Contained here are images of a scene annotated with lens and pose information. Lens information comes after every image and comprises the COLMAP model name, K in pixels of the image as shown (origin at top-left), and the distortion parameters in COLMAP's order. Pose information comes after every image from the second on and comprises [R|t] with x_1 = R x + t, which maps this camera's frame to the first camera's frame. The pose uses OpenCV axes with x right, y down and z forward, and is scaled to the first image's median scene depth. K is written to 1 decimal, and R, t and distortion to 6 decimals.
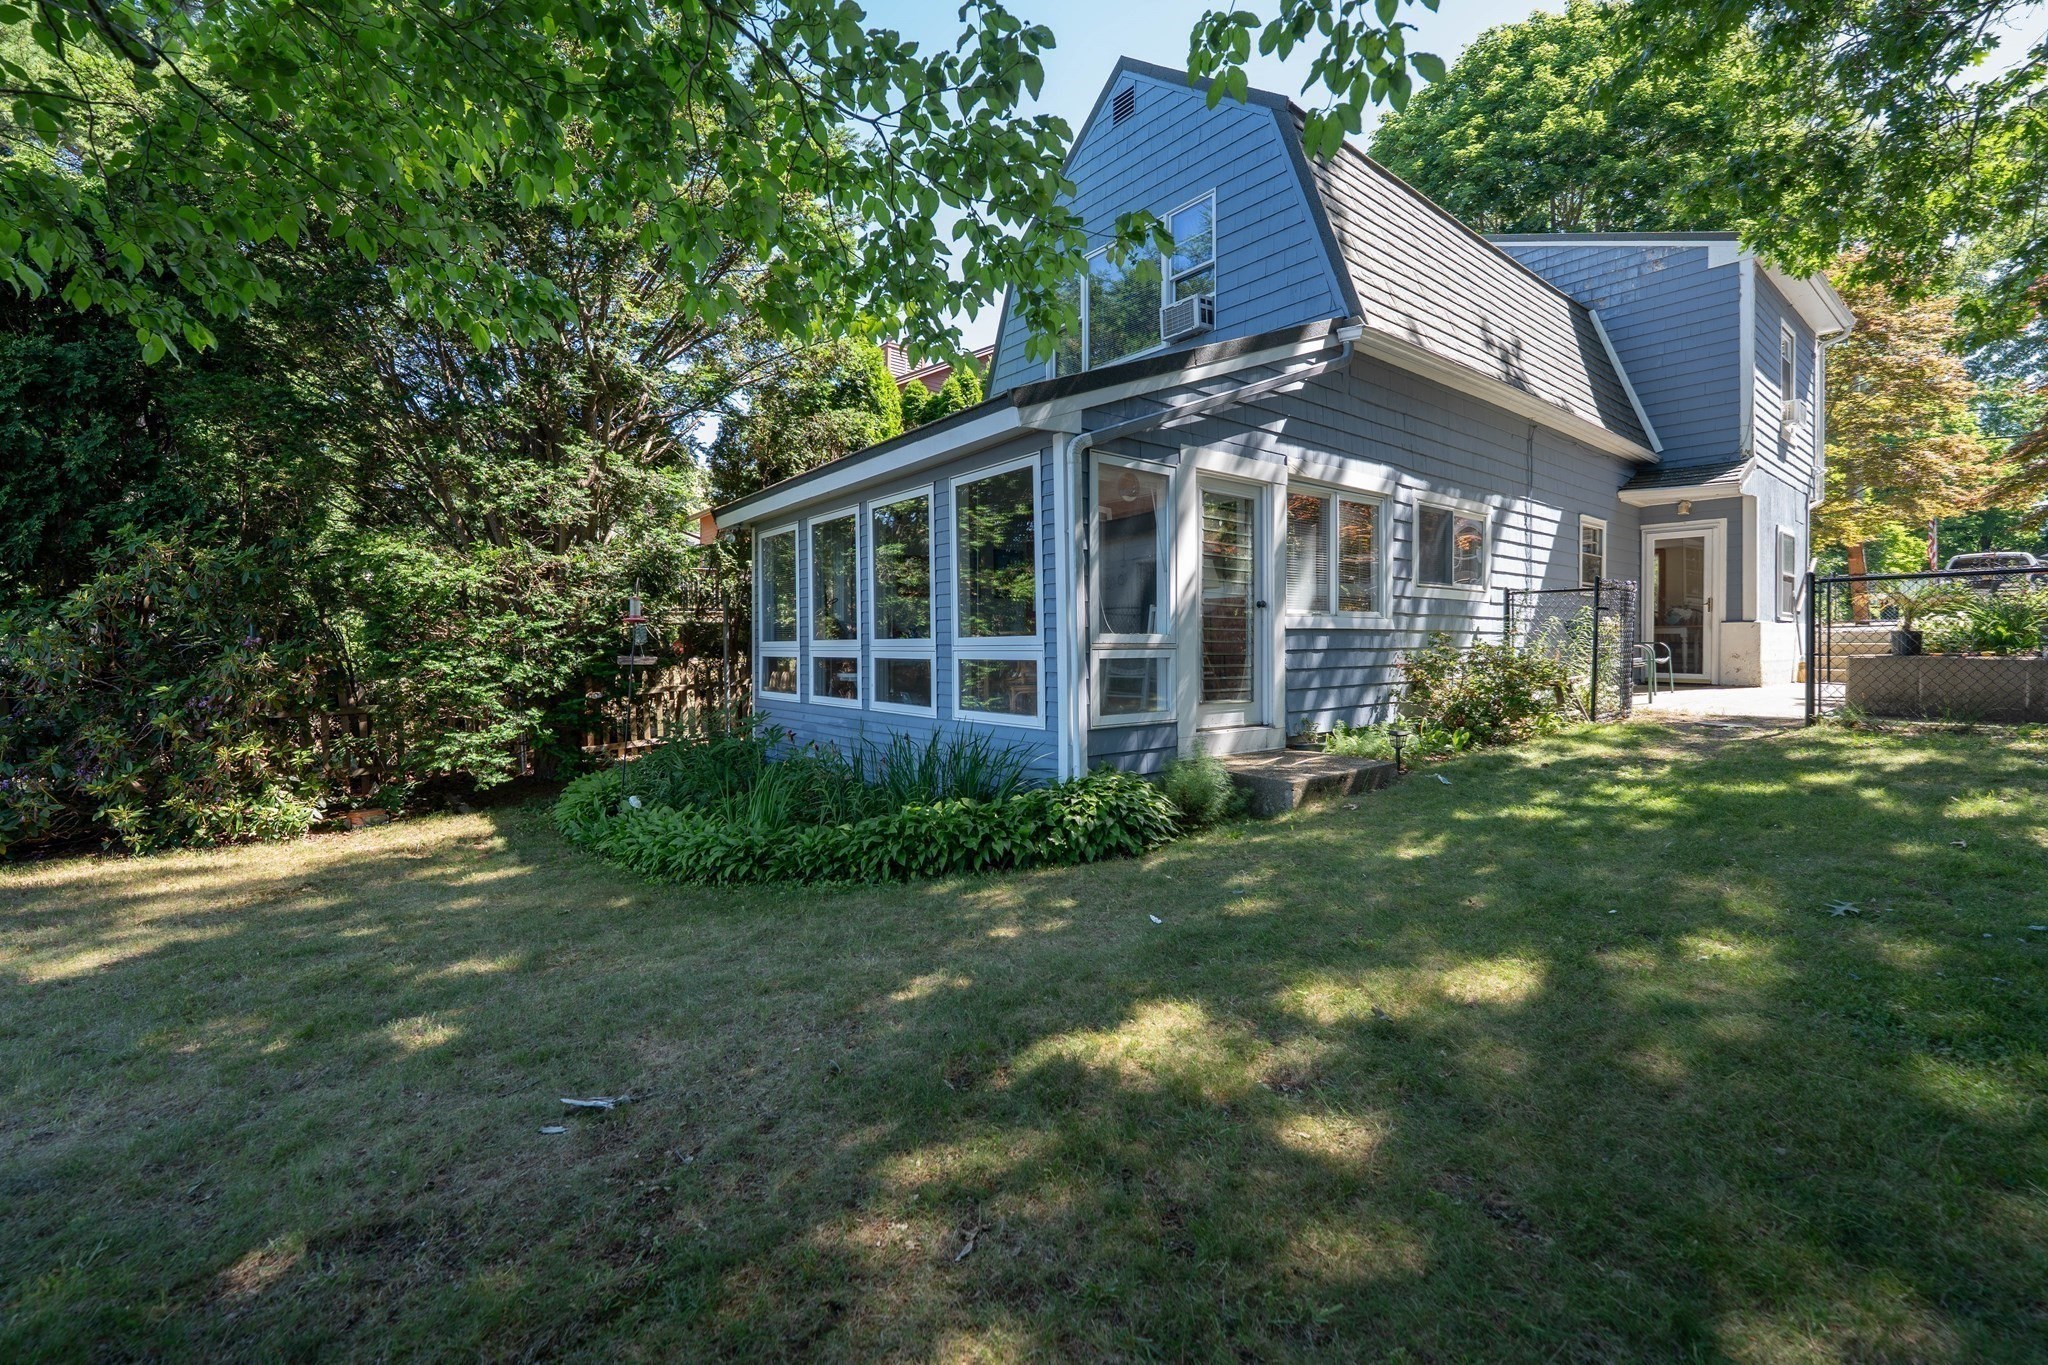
lens RADIAL K [[836.6, 0, 965.4], [0, 836.6, 677.1], [0, 0, 1]] dist [-0.014313, -0.000031]
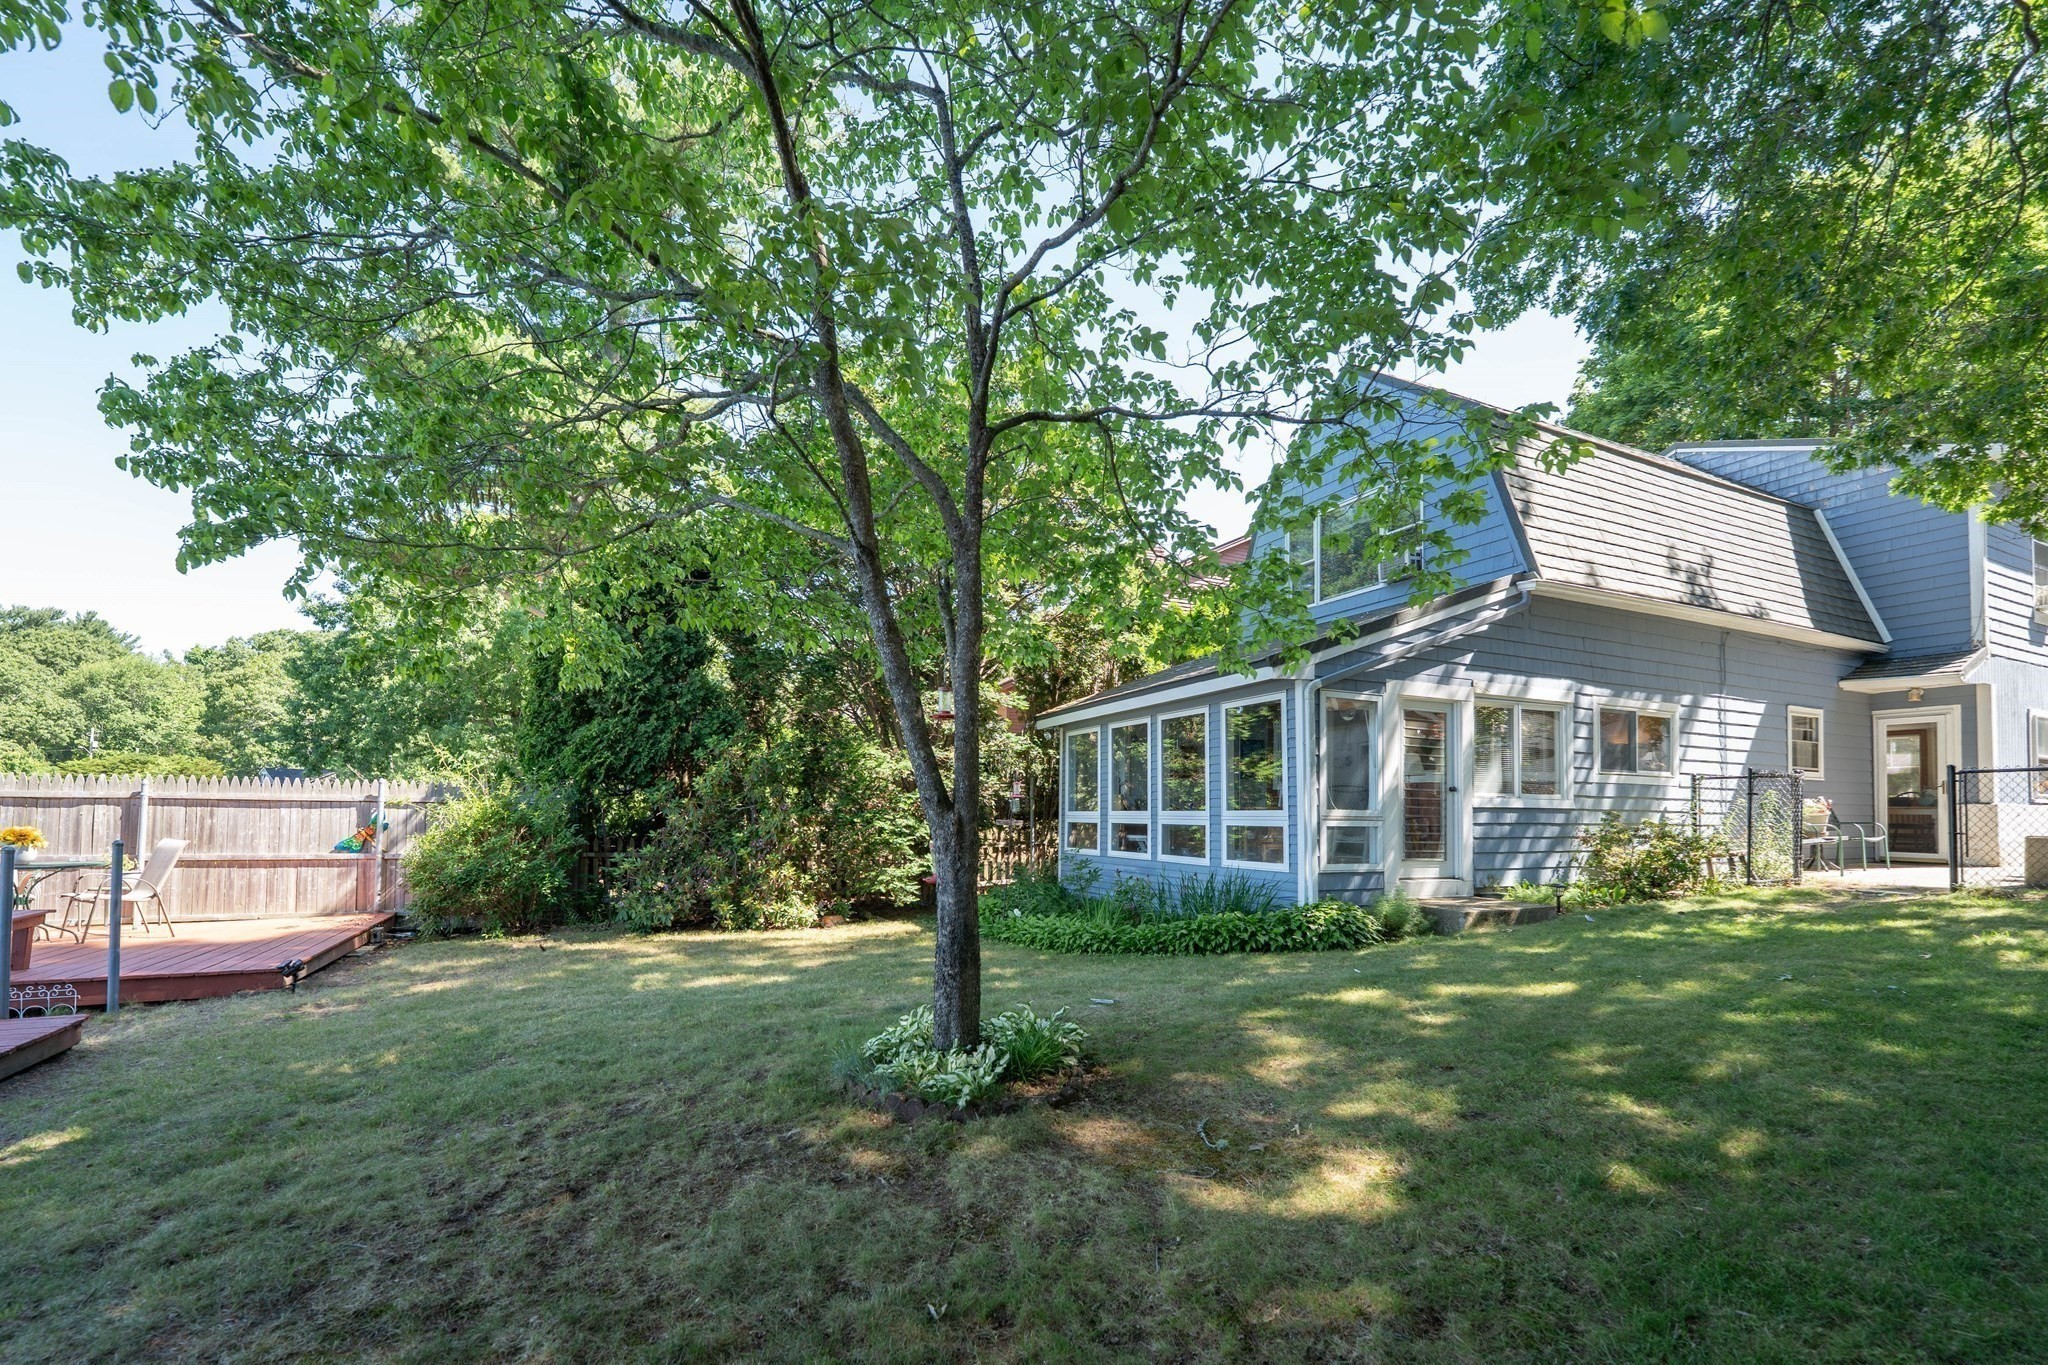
lens RADIAL K [[836.6, 0, 1012.1], [0, 836.6, 801.5], [0, 0, 1]] dist [-0.014313, -0.000031]
pose [[0.978713, 0.010588, -0.204963, -0.069181], [-0.022081, 0.998304, -0.053866, 0.022217], [0.204045, 0.057245, 0.977286, -0.465300]]
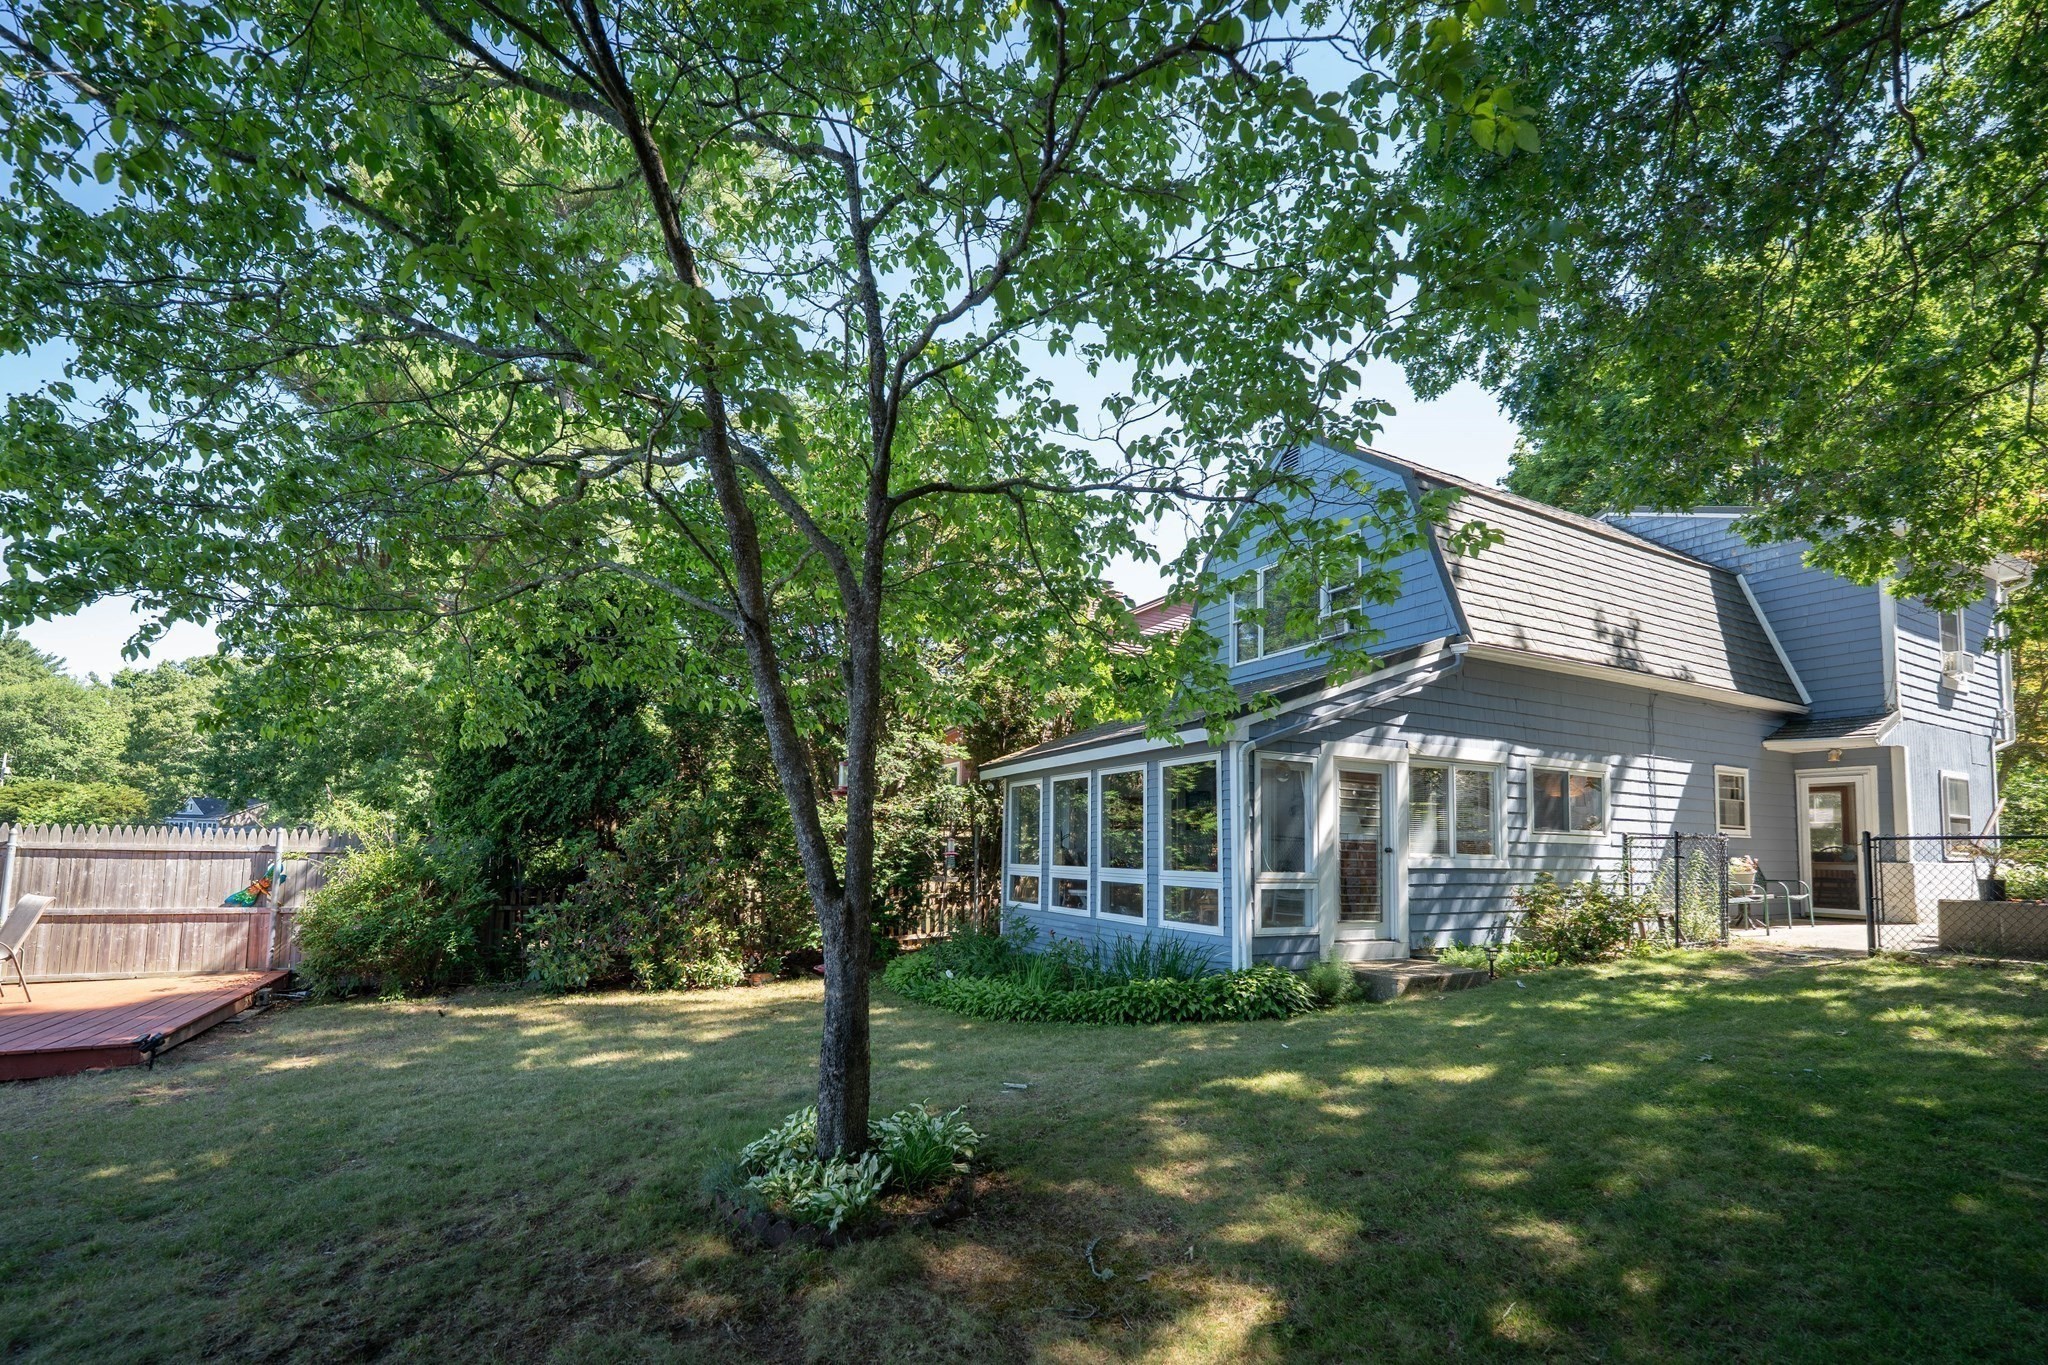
lens RADIAL K [[836.6, 0, 1013.0], [0, 836.6, 805.5], [0, 0, 1]] dist [-0.014313, -0.000031]
pose [[0.986680, 0.014011, -0.162068, -0.029289], [-0.029274, 0.995312, -0.092177, -0.015726], [0.160017, 0.095693, 0.982465, -0.431973]]
